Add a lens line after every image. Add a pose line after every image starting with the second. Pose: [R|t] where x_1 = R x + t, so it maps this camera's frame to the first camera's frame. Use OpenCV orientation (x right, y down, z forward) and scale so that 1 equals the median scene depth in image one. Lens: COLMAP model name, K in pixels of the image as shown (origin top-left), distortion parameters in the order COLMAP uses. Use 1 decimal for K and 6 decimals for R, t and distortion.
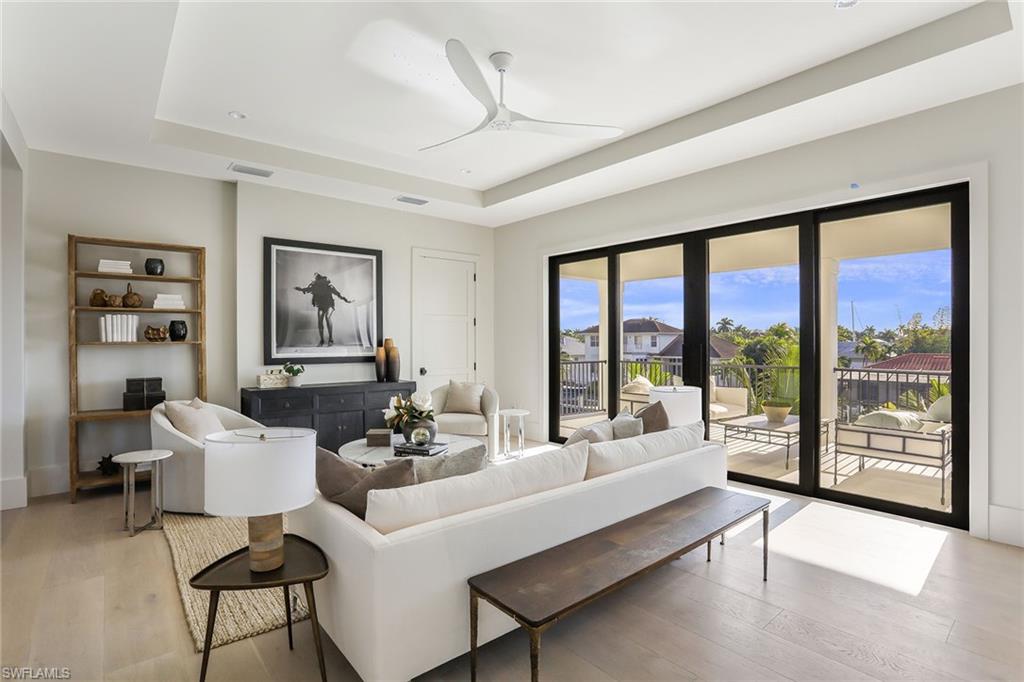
lens RADIAL K [[505.9, 0, 512.0], [0, 505.9, 341.0], [0, 0, 1]] dist [-0.059807, 0.033071]
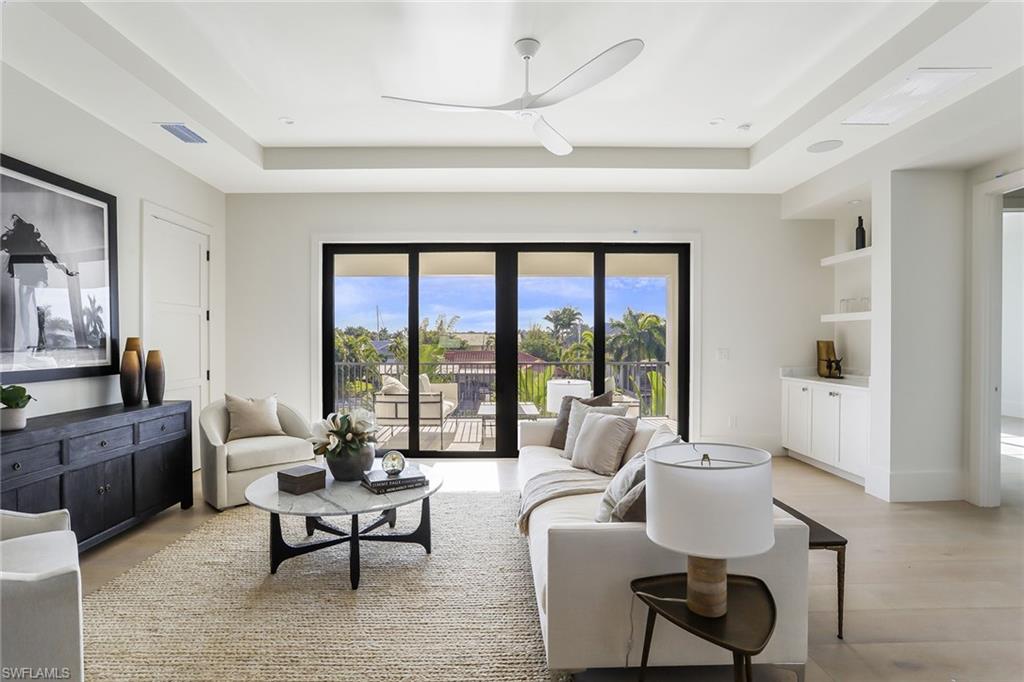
lens RADIAL K [[492.1, 0, 512.0], [0, 492.1, 341.0], [0, 0, 1]] dist [-0.060178, 0.018681]
pose [[0.644196, 0.000626, 0.764860, -0.355328], [-0.001186, 0.999999, 0.000180, -0.000855], [-0.764860, -0.001023, 0.644196, 0.218362]]
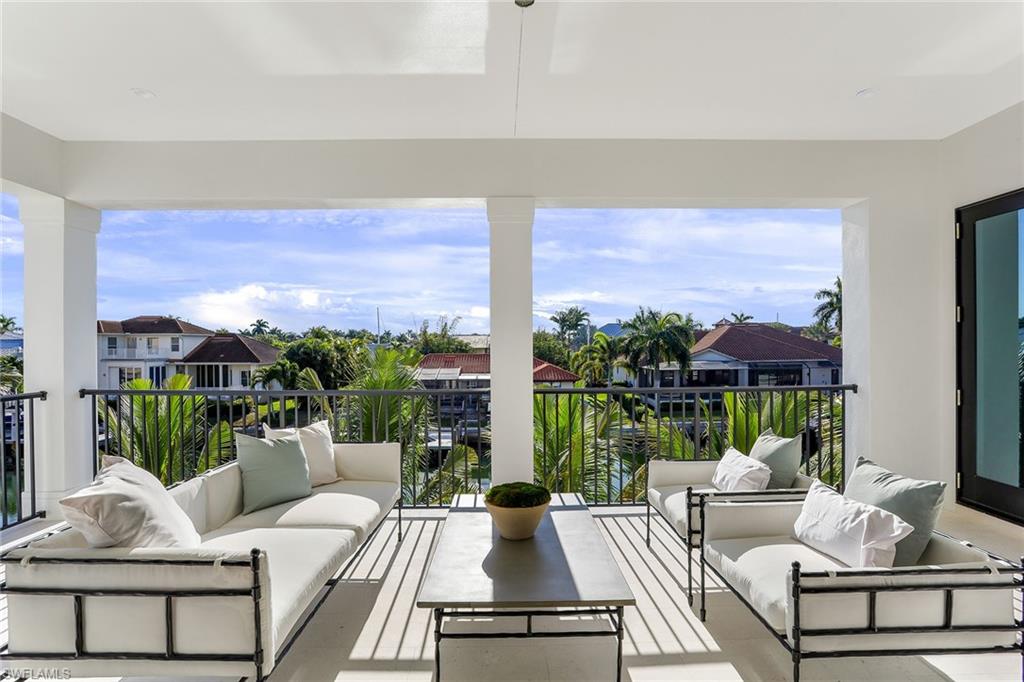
lens RADIAL K [[514.7, 0, 512.0], [0, 514.7, 341.0], [0, 0, 1]] dist [-0.038509, -0.000105]
pose [[0.650630, 0.000676, 0.759394, 0.194204], [0.003506, 0.999986, -0.003894, 0.001124], [-0.759387, 0.005196, 0.650619, 0.700382]]
